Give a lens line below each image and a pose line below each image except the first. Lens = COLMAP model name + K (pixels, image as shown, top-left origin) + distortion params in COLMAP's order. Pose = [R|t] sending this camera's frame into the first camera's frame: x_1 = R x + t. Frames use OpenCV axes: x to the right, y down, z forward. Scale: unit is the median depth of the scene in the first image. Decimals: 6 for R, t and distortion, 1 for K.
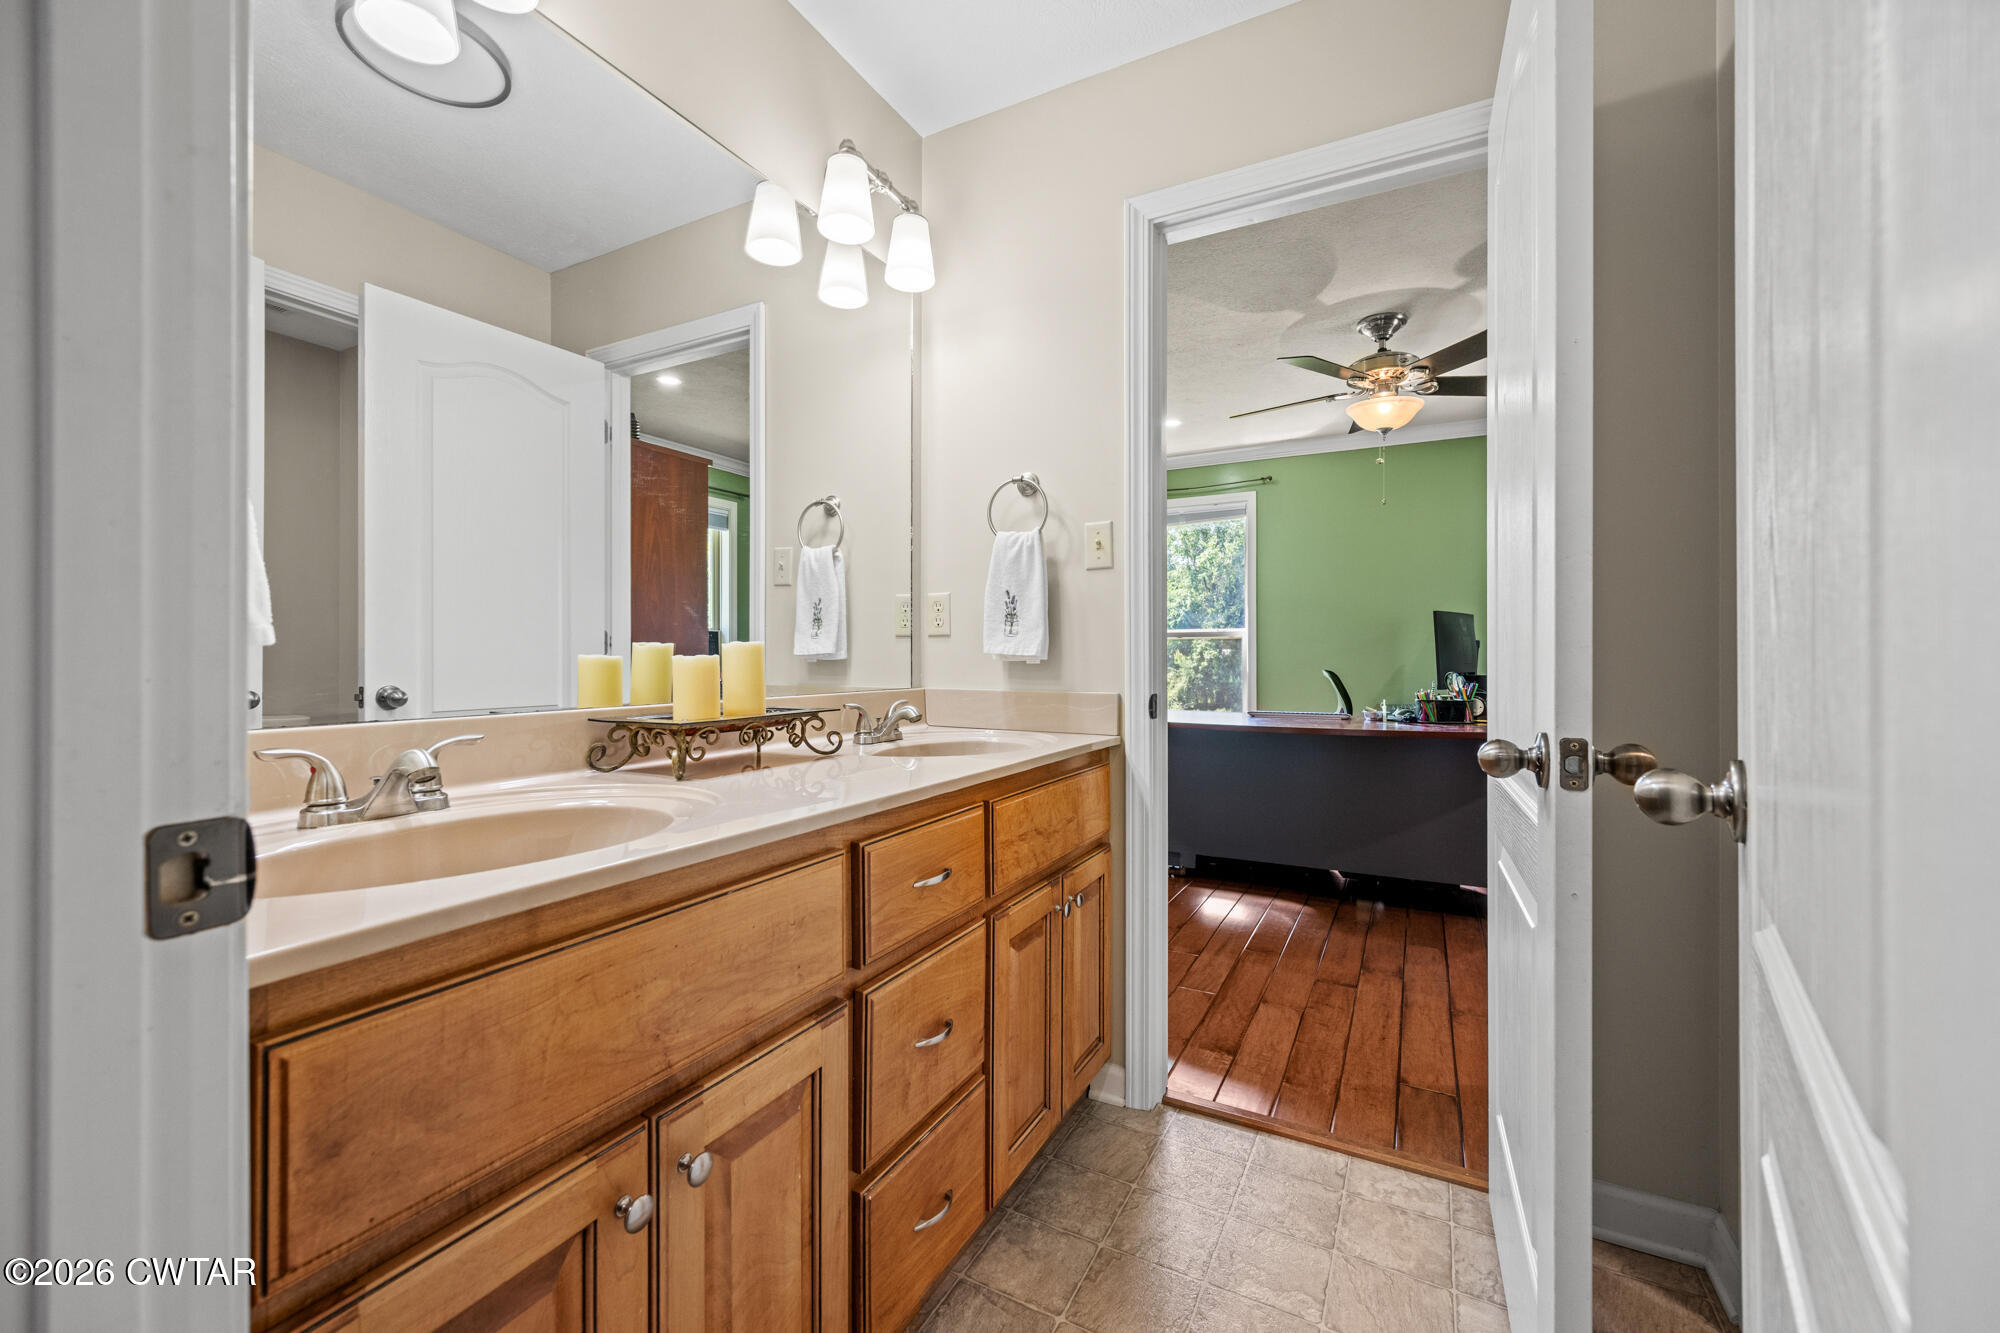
lens RADIAL K [[782.1, 0, 1000.1], [0, 782.1, 655.9], [0, 0, 1]] dist [0.000936, -0.000015]
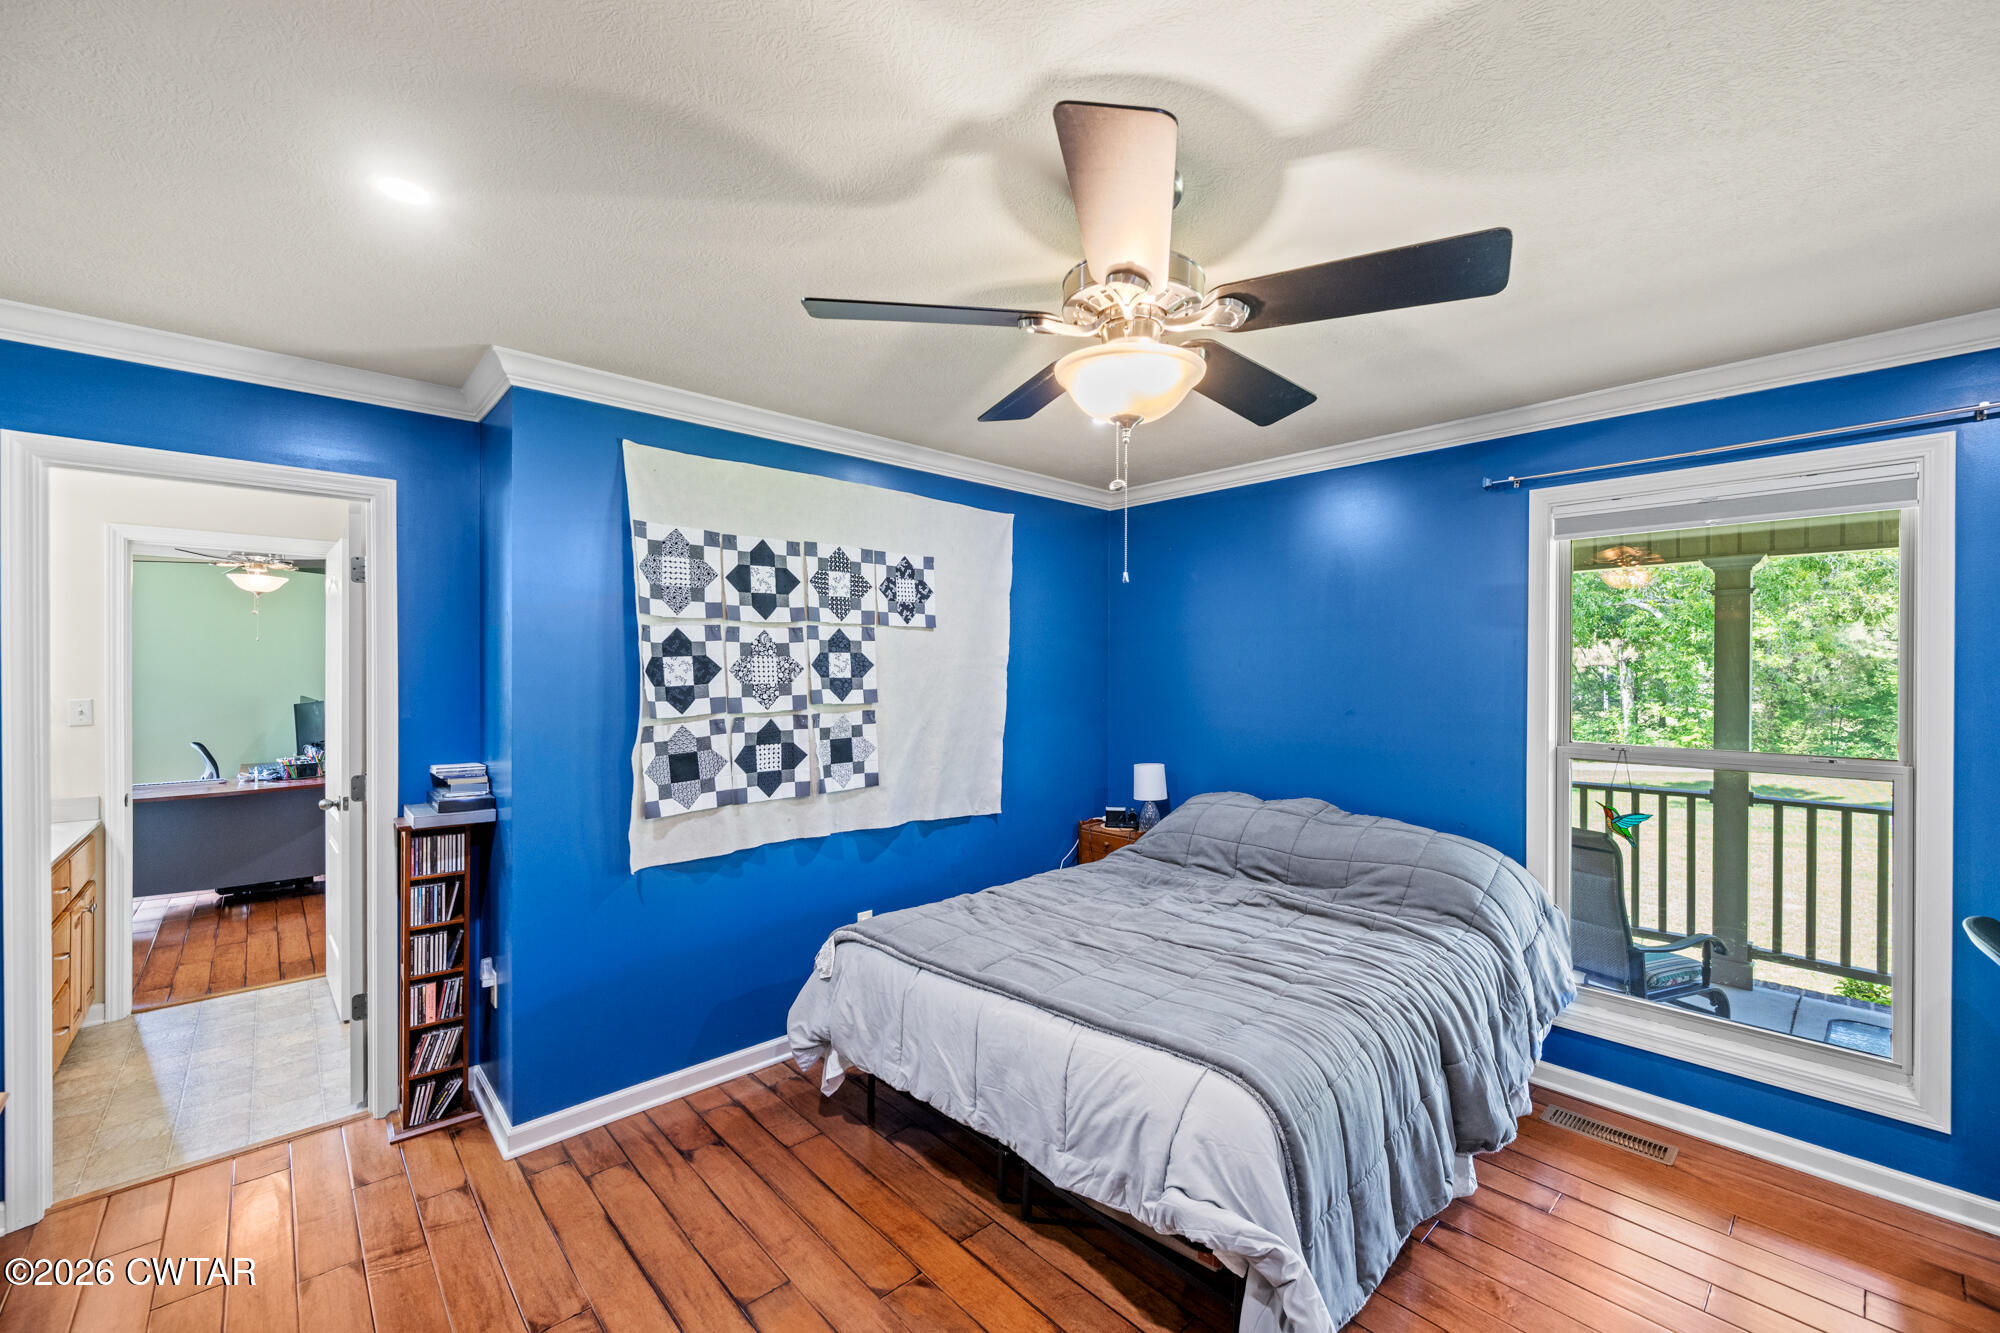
lens RADIAL K [[797.8, 0, 989.7], [0, 797.8, 669.2], [0, 0, 1]] dist [0.001030, -0.000203]
pose [[0.328973, 0.001250, 0.944338, -0.587128], [-0.000281, 0.999999, -0.001226, -0.156404], [-0.944339, 0.000138, 0.328973, -0.991809]]
